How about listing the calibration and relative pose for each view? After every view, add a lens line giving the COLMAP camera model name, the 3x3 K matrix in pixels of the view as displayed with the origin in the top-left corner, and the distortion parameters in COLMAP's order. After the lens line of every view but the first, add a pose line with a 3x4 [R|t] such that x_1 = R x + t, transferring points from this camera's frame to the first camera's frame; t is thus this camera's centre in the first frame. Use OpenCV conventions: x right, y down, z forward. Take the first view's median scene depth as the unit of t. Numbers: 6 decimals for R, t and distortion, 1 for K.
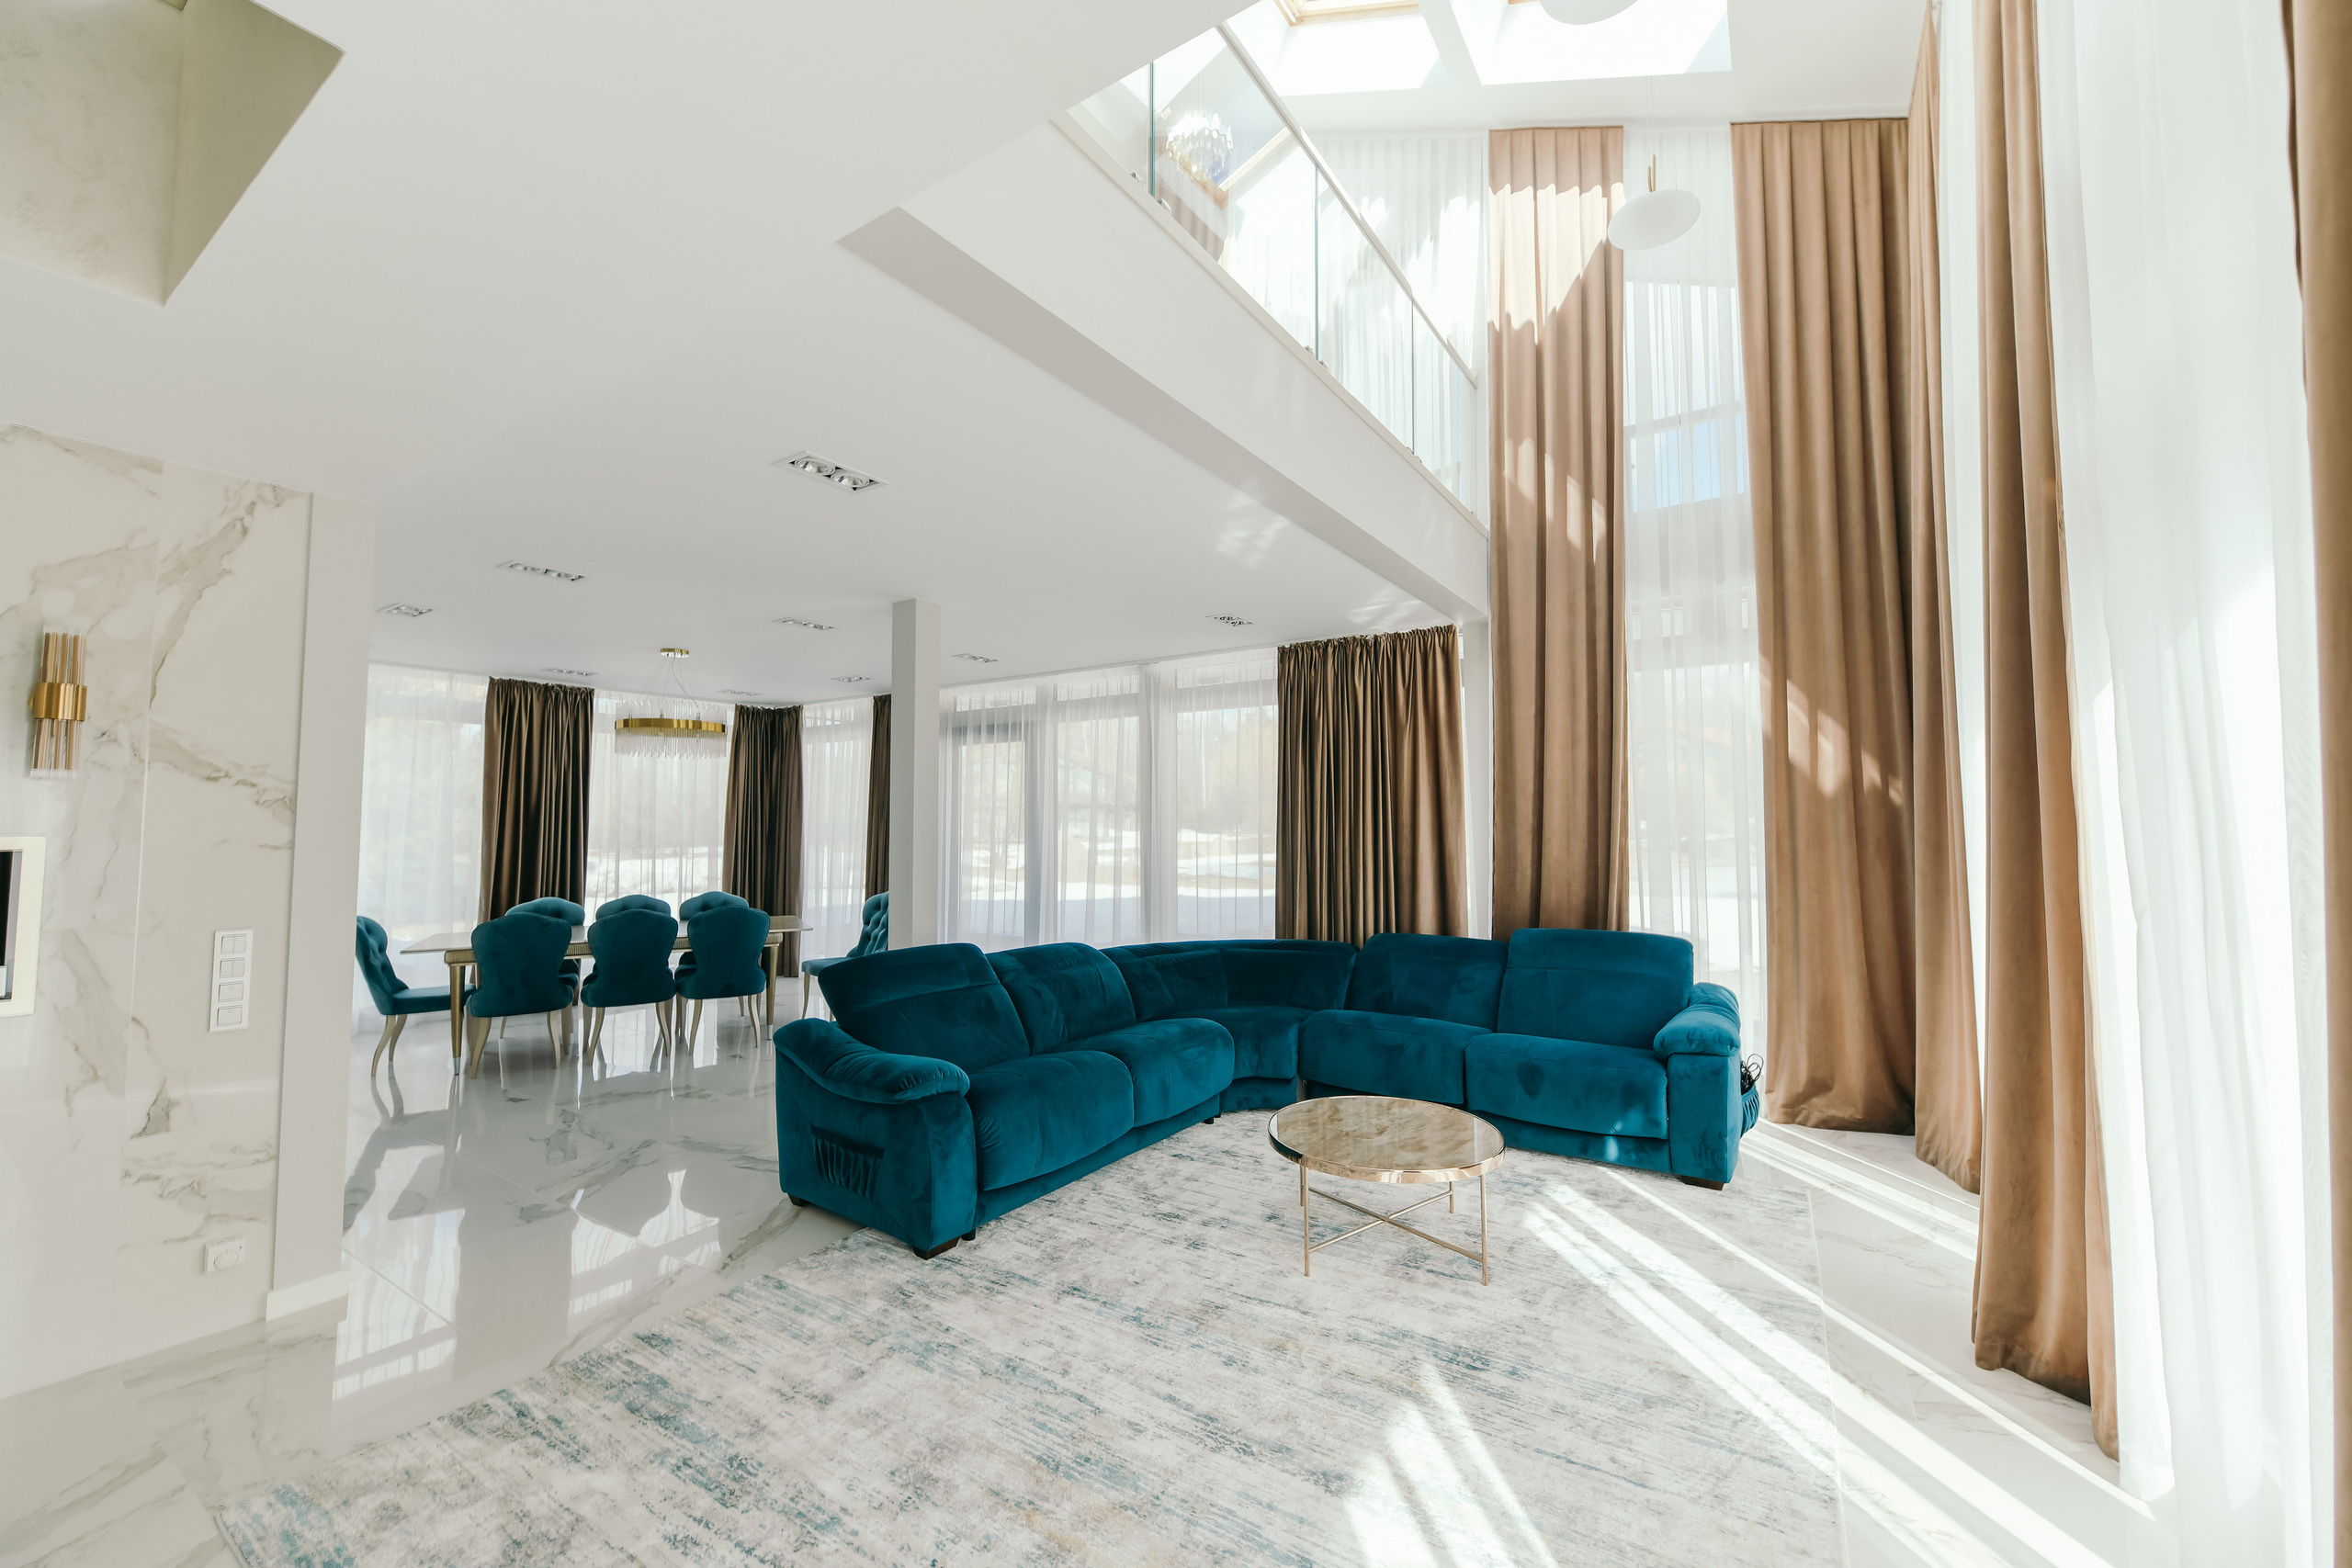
lens RADIAL K [[936.4, 0, 1175.4], [0, 936.4, 786.1], [0, 0, 1]] dist [0.003164, 0.000192]
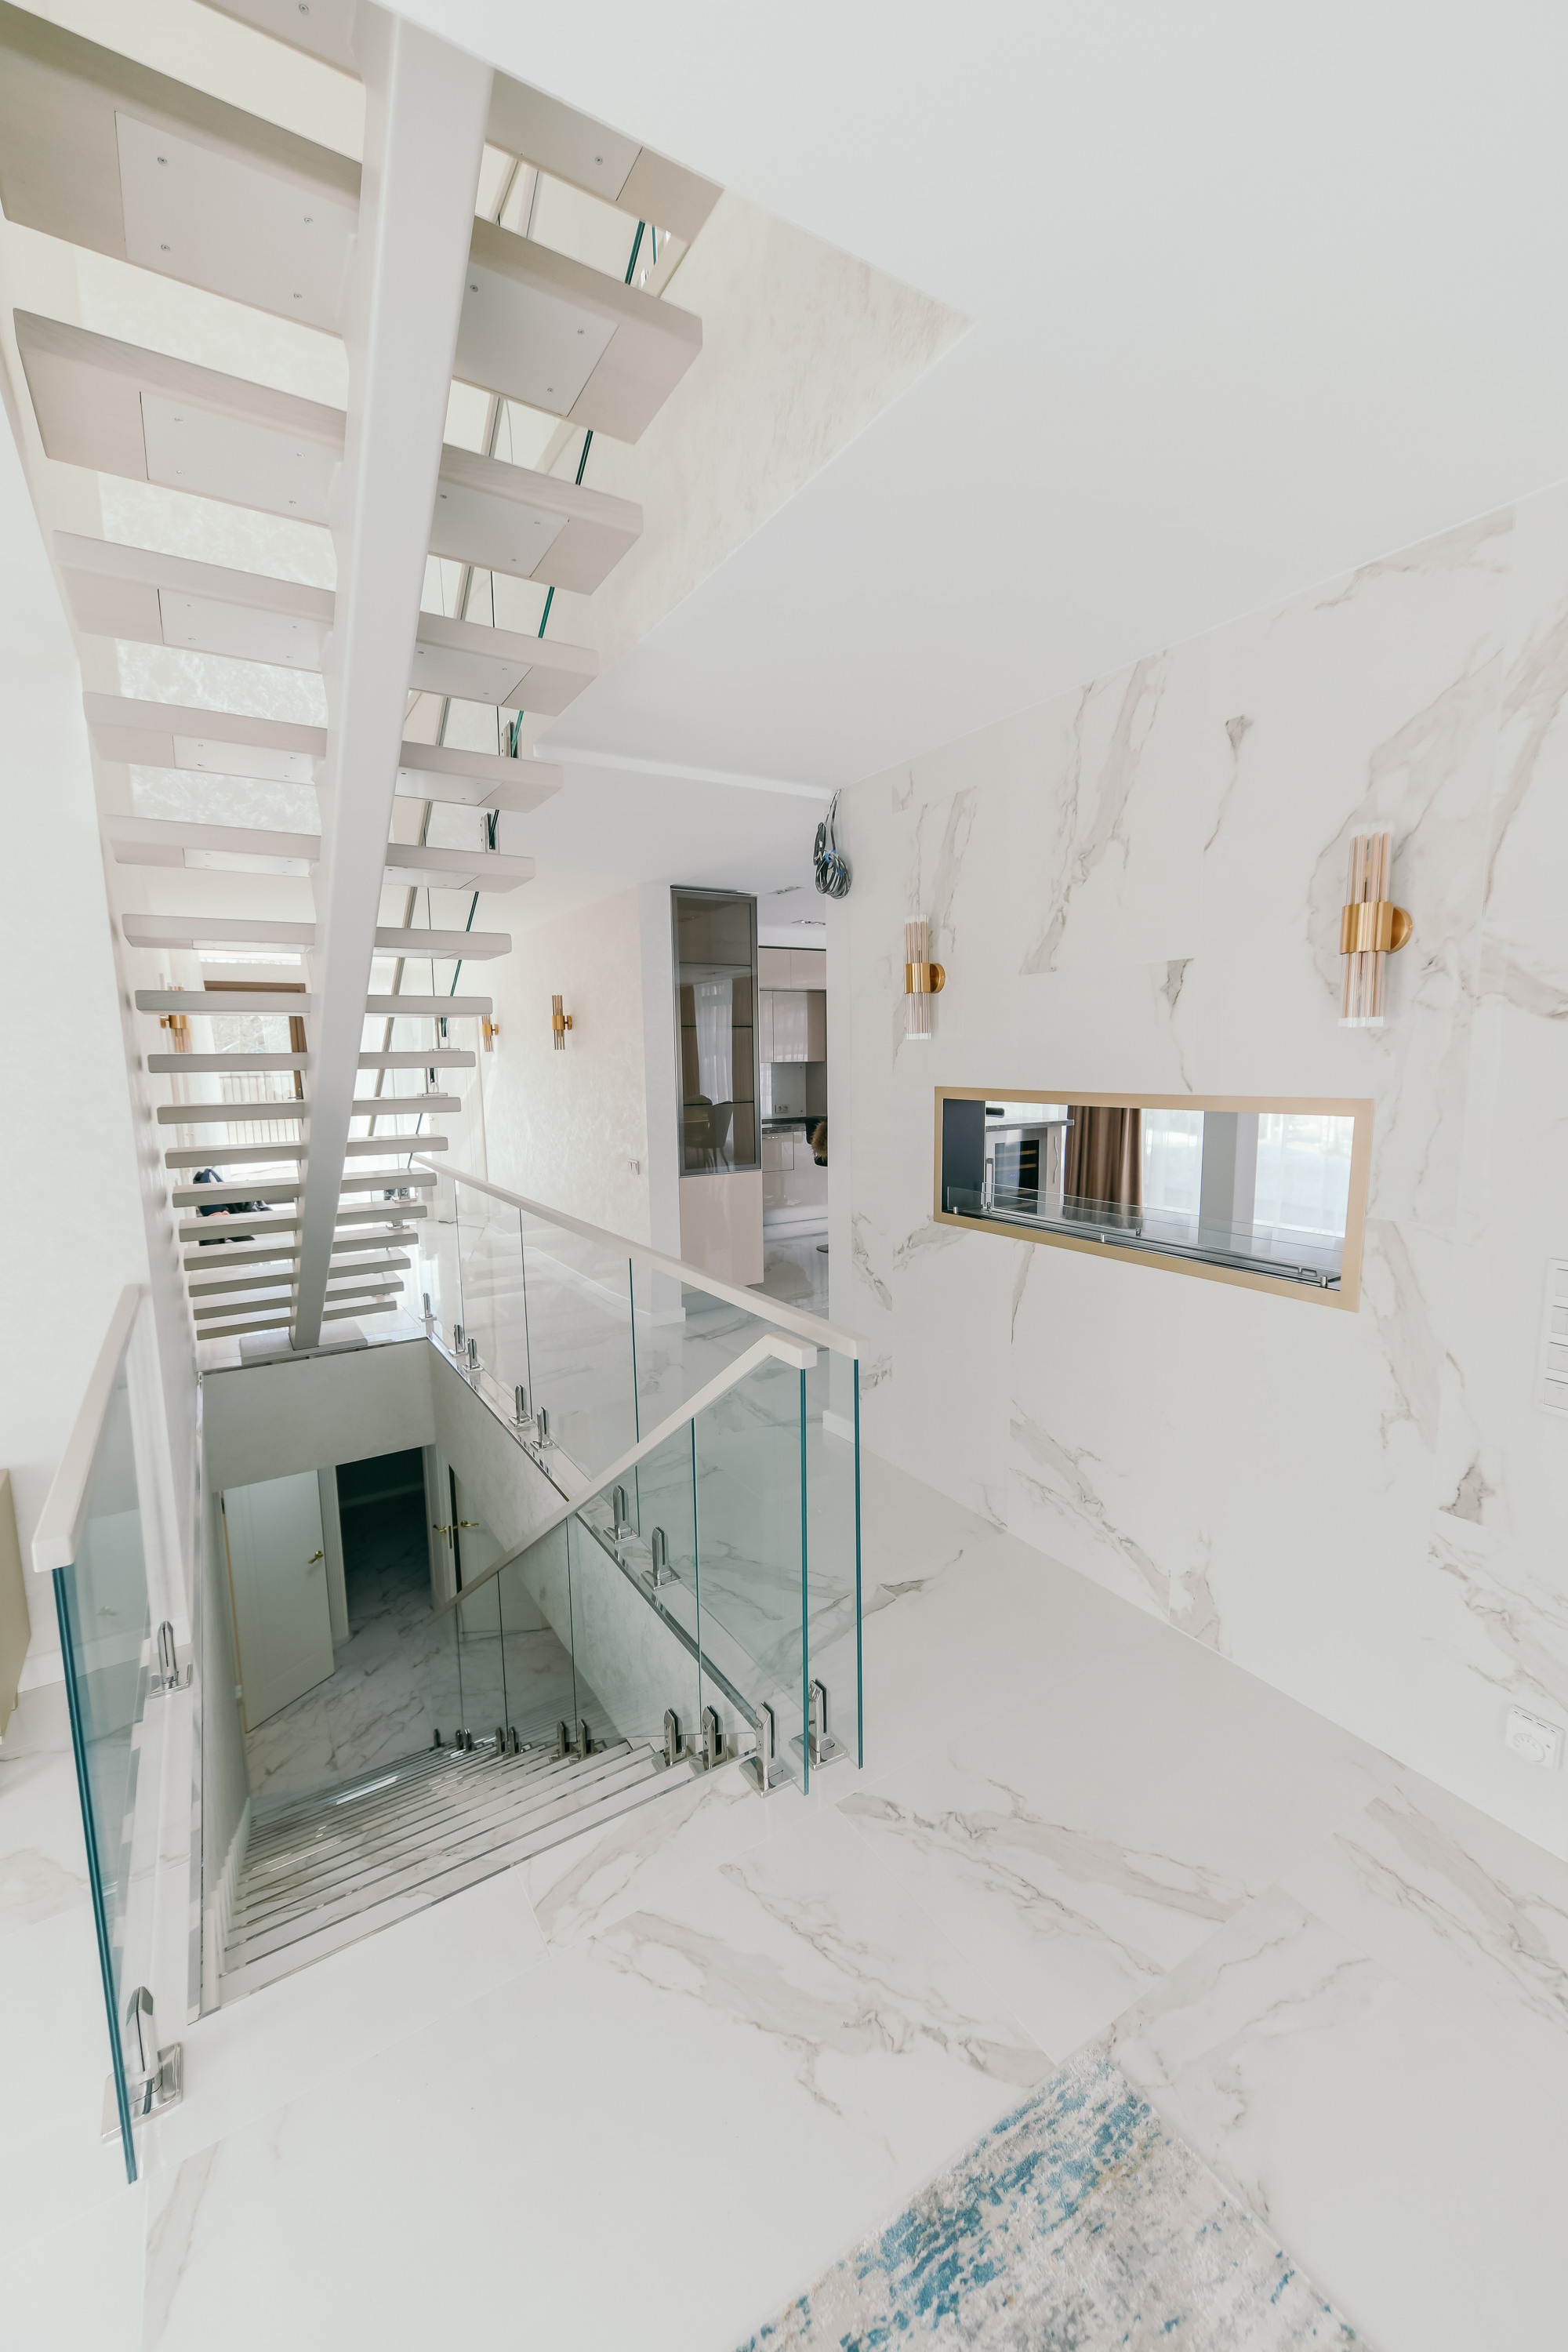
lens RADIAL K [[936.5, 0, 786.9], [0, 936.5, 1176.2], [0, 0, 1]] dist [0.003164, 0.000192]
pose [[-0.412152, 0.131057, -0.901640, -0.256076], [0.058385, 0.991366, 0.117410, -0.004978], [0.909243, -0.004251, -0.416245, 0.827674]]
